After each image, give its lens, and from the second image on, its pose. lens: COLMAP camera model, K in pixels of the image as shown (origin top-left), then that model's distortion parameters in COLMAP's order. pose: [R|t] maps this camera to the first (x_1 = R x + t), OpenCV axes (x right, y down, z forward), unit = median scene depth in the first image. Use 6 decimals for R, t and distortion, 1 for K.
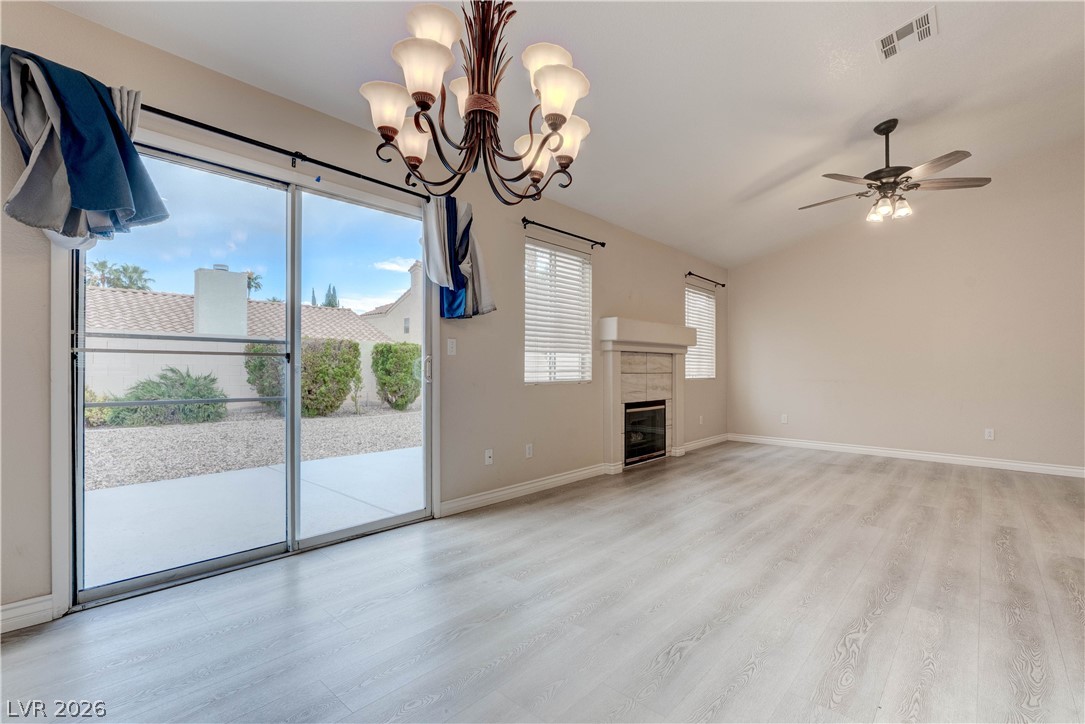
lens RADIAL K [[490.7, 0, 540.1], [0, 490.7, 364.3], [0, 0, 1]] dist [-0.017773, 0.005306]
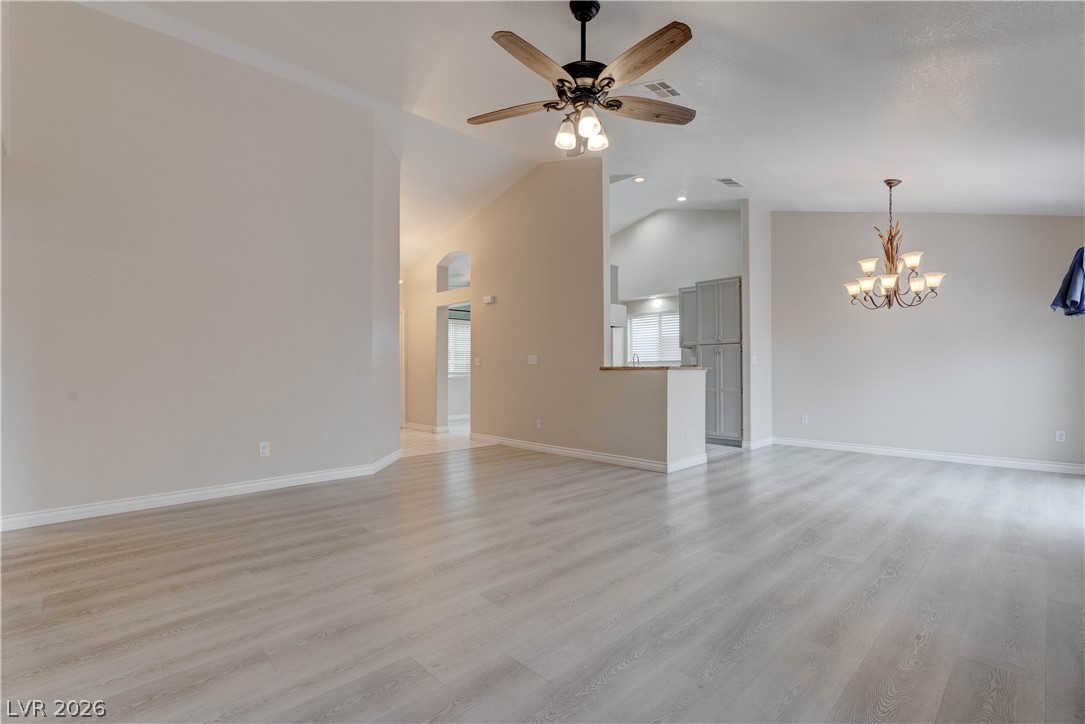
lens RADIAL K [[490.7, 0, 539.6], [0, 490.7, 367.1], [0, 0, 1]] dist [-0.017773, 0.005306]
pose [[-0.997746, -0.004270, 0.066964, 0.900095], [-0.005100, 0.999912, -0.012227, 0.018137], [-0.066906, -0.012541, -0.997680, 2.065587]]
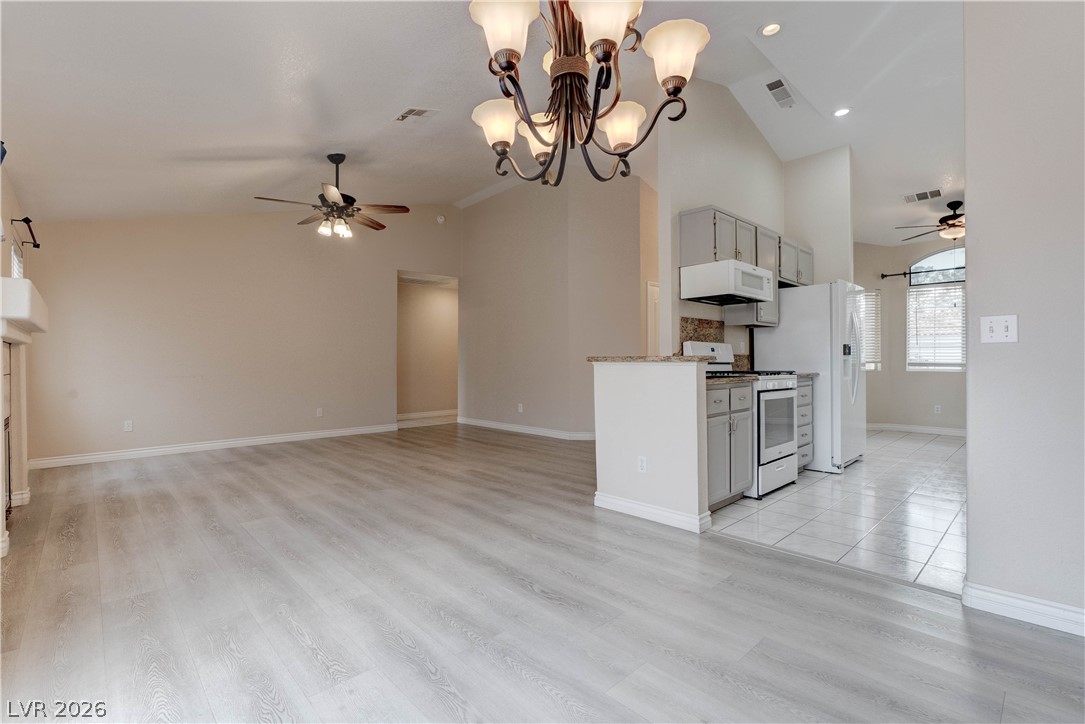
lens RADIAL K [[490.7, 0, 537.5], [0, 490.7, 358.6], [0, 0, 1]] dist [-0.017773, 0.005306]
pose [[0.077085, -0.000869, 0.997024, -0.536421], [-0.001658, 0.999998, 0.001000, -0.003891], [-0.997023, -0.001730, 0.077083, 0.522663]]
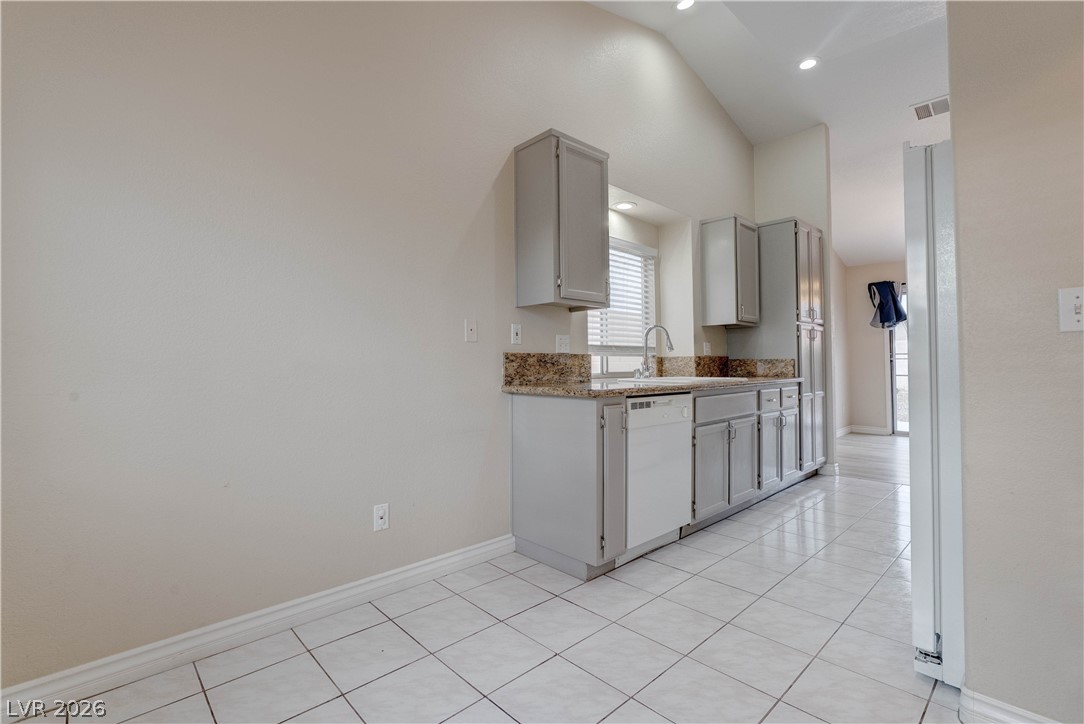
lens RADIAL K [[490.2, 0, 538.8], [0, 490.2, 356.2], [0, 0, 1]] dist [-0.017773, 0.005306]
pose [[-0.072162, -0.022572, -0.997137, 1.687571], [0.010845, 0.999667, -0.023414, 0.002508], [0.997334, -0.012504, -0.071894, -0.788007]]
